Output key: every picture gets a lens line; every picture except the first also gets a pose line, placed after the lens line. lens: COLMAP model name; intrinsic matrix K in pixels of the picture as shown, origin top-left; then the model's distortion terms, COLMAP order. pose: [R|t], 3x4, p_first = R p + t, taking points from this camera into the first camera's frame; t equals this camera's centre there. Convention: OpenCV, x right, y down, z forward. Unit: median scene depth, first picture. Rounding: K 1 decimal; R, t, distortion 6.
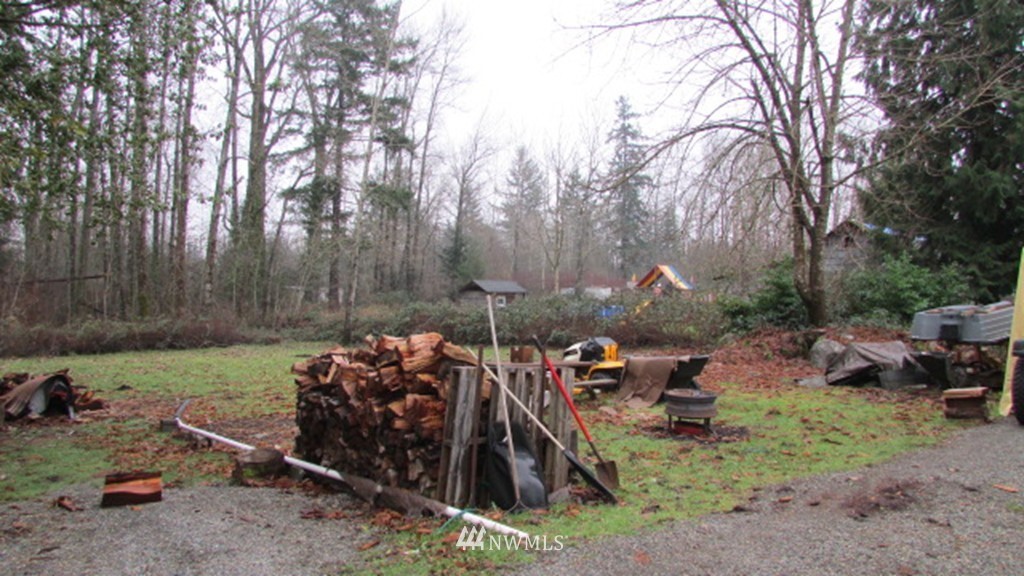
lens RADIAL K [[725.5, 0, 514.7], [0, 725.5, 289.6], [0, 0, 1]] dist [-0.042287, 0.015868]
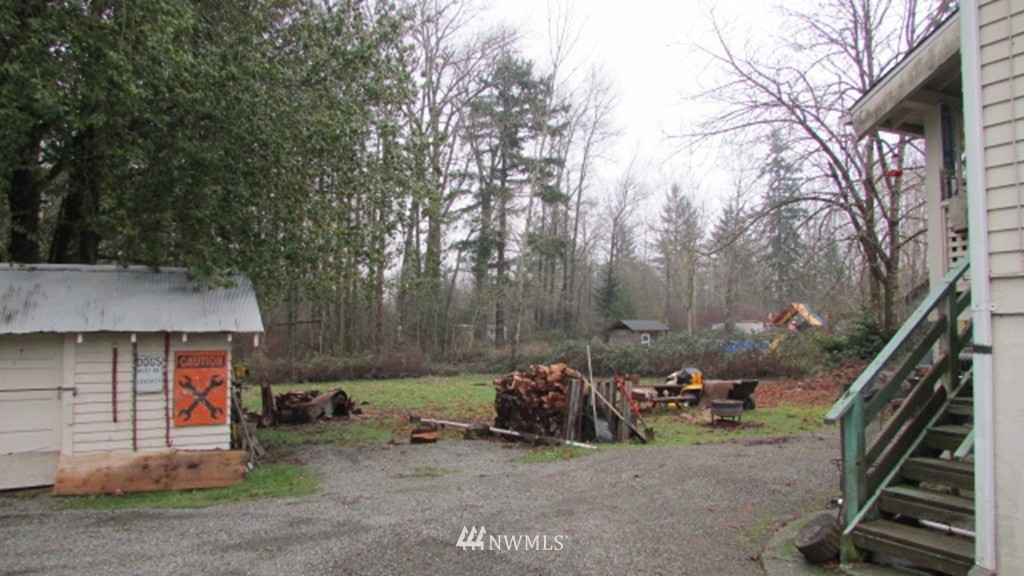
lens RADIAL K [[725.5, 0, 505.7], [0, 725.5, 281.0], [0, 0, 1]] dist [-0.042287, 0.015868]
pose [[0.973037, -0.025406, -0.229247, 0.030066], [0.011846, 0.998108, -0.060333, -0.007586], [0.230346, 0.055991, 0.971497, -0.150735]]
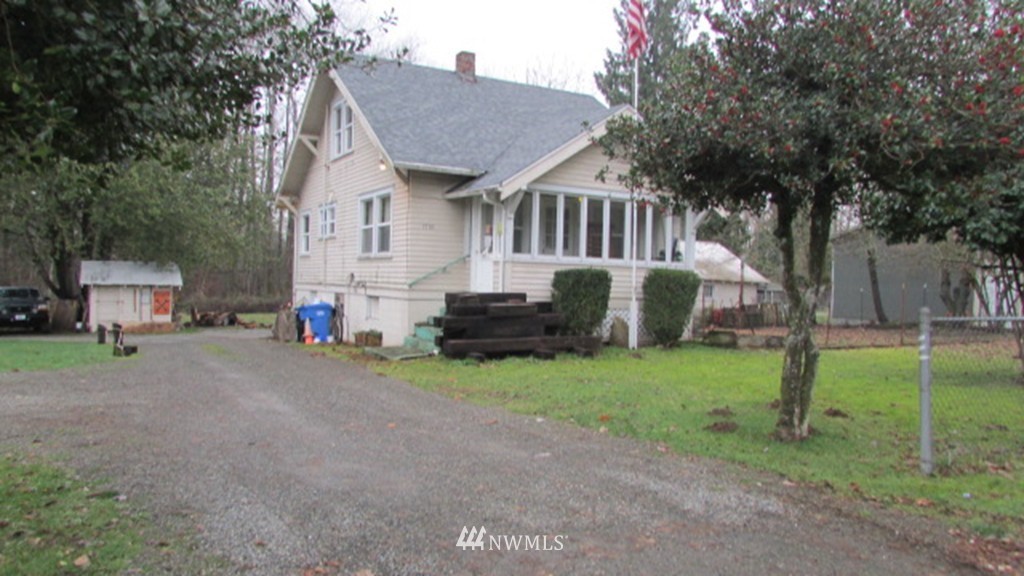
lens RADIAL K [[725.5, 0, 510.2], [0, 725.5, 287.8], [0, 0, 1]] dist [-0.042287, 0.015868]
pose [[0.984349, 0.025389, -0.174390, 0.339502], [-0.022112, 0.999541, 0.020706, -0.025558], [0.174836, -0.016526, 0.984459, -0.580320]]
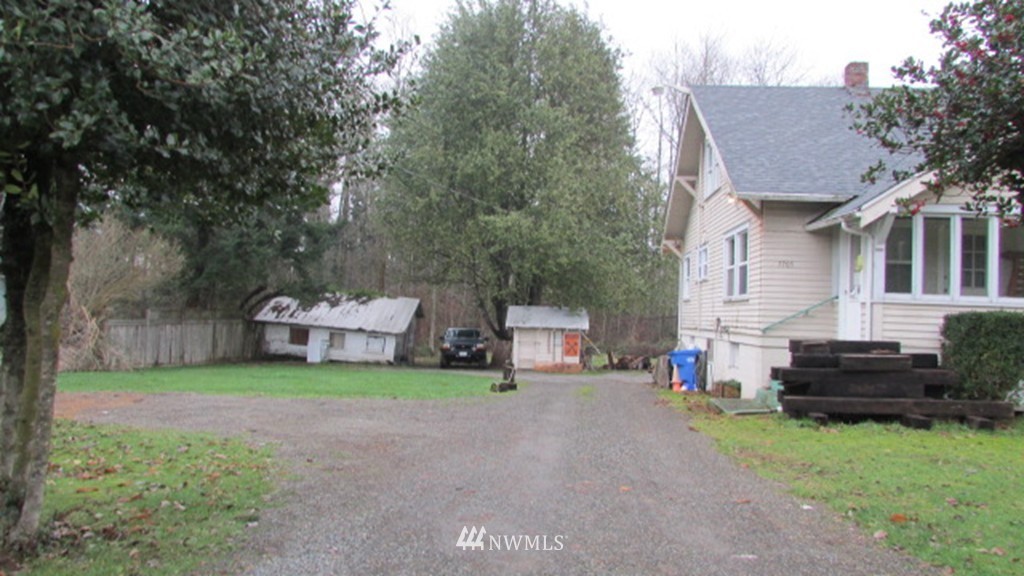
lens RADIAL K [[725.5, 0, 508.8], [0, 725.5, 289.1], [0, 0, 1]] dist [-0.042287, 0.015868]
pose [[0.712010, -0.000984, -0.702168, 0.369683], [-0.025926, 0.999280, -0.027690, -0.024841], [0.701690, 0.037920, 0.711473, -0.539542]]
